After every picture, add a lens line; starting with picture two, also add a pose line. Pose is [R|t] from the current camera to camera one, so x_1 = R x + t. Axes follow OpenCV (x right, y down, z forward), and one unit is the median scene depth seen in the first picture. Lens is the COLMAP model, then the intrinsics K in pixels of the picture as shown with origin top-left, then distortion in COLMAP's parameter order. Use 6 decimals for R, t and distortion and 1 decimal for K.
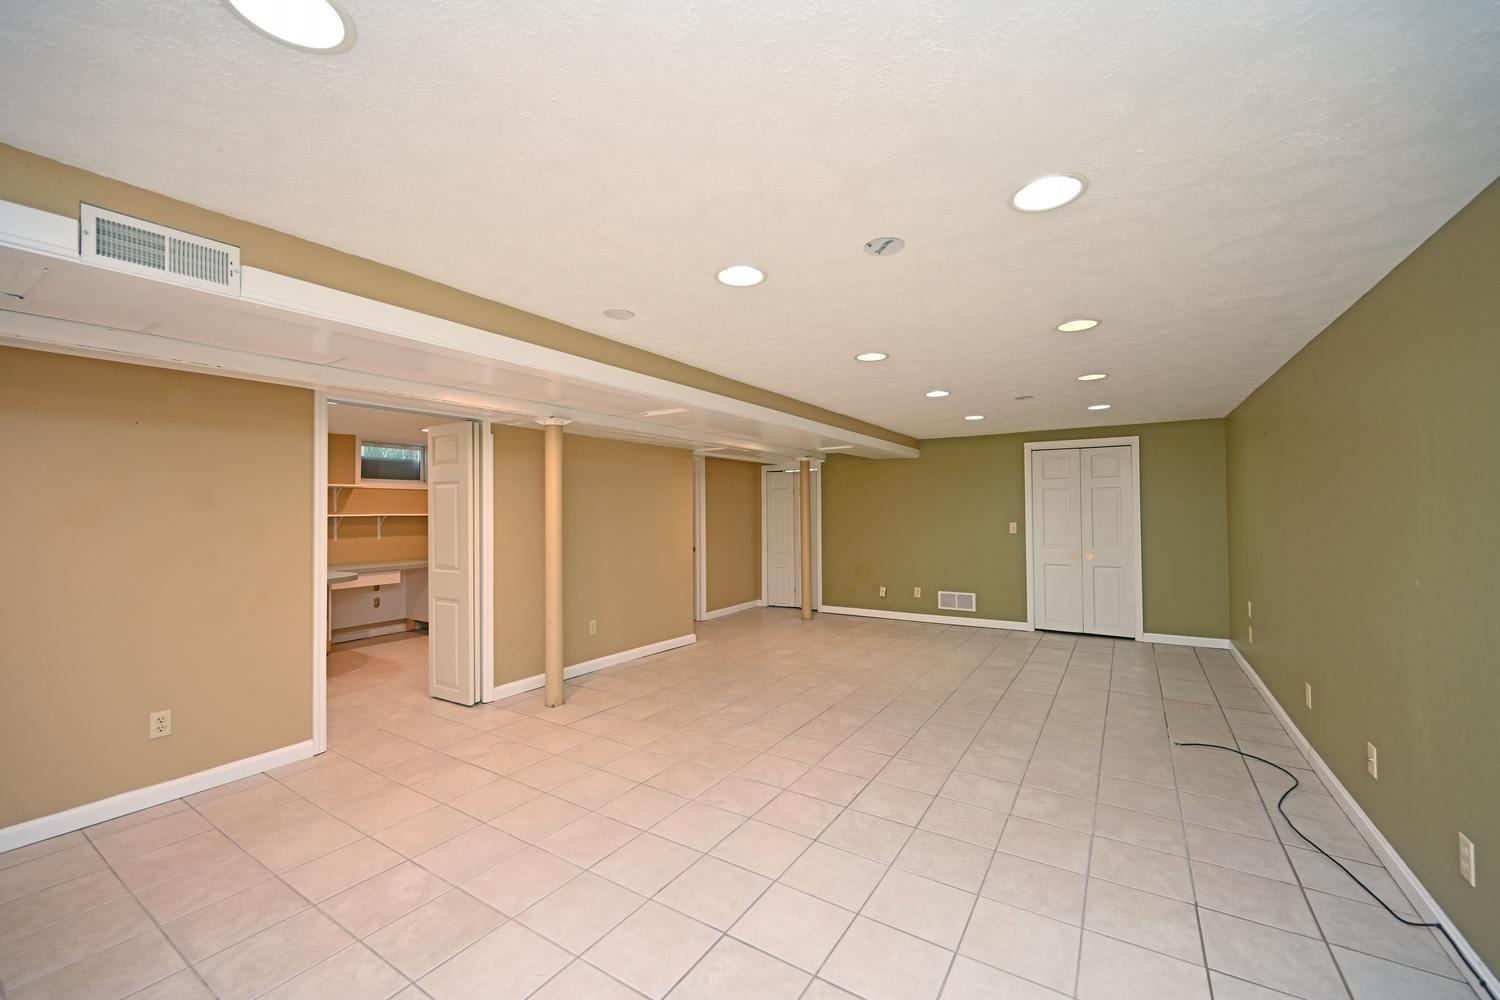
lens RADIAL K [[589.1, 0, 756.9], [0, 589.1, 504.5], [0, 0, 1]] dist [-0.001613, -0.000396]
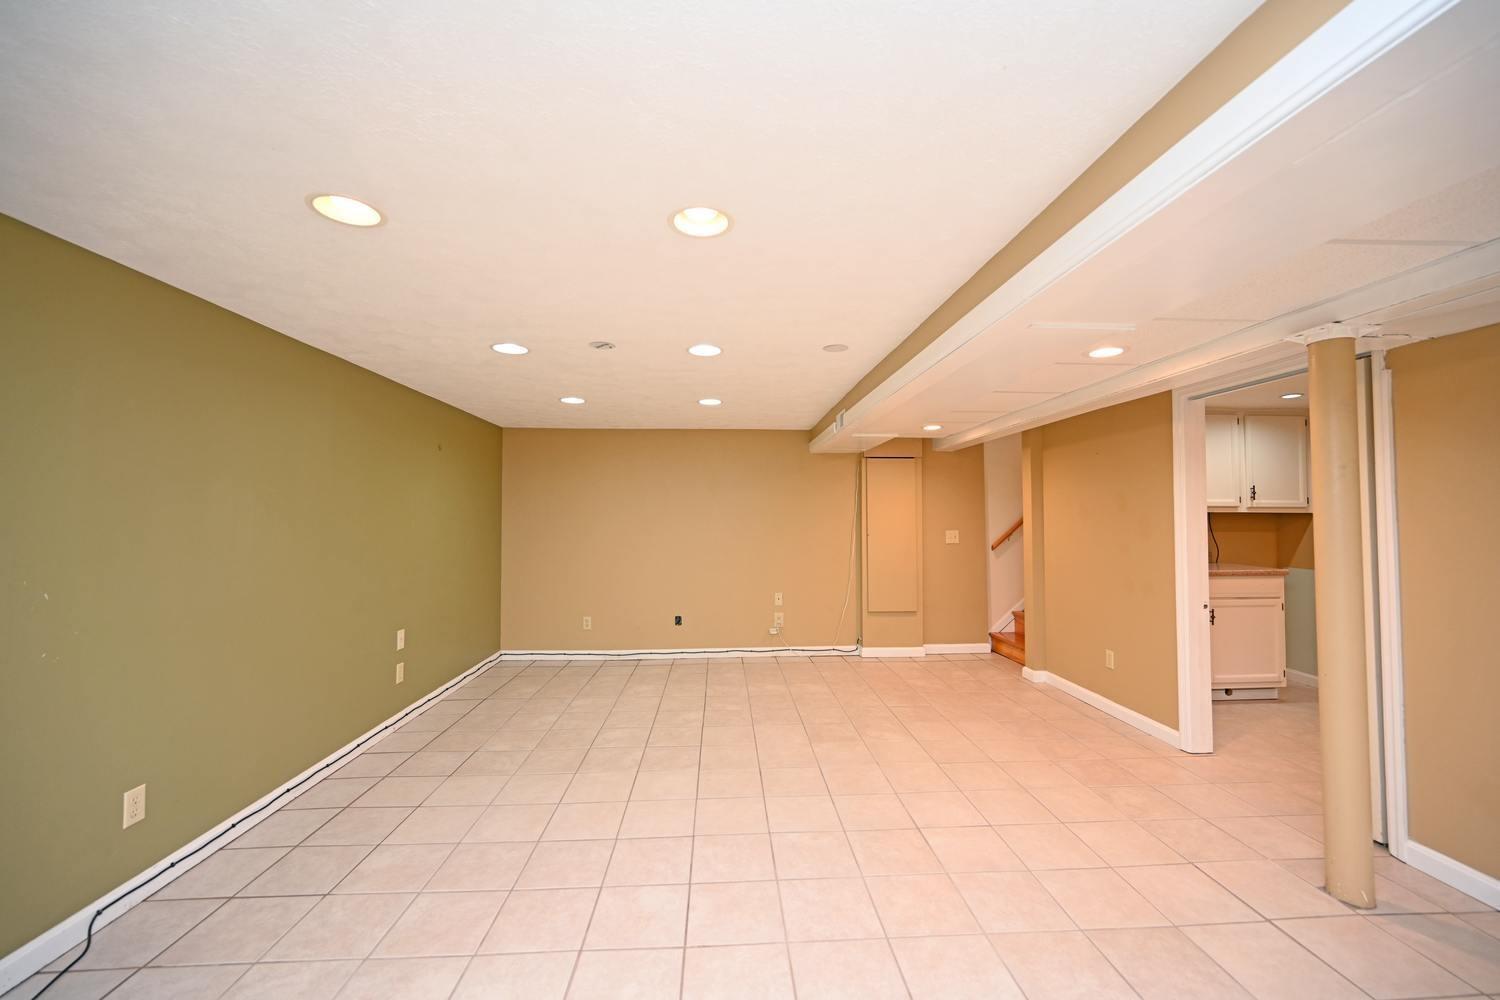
lens RADIAL K [[589.1, 0, 756.9], [0, 589.1, 504.5], [0, 0, 1]] dist [-0.001613, -0.000396]
pose [[-0.810718, -0.000592, -0.585437, 0.554189], [0.014440, 0.999675, -0.021007, 0.014897], [0.585259, -0.025484, -0.810446, 1.735377]]
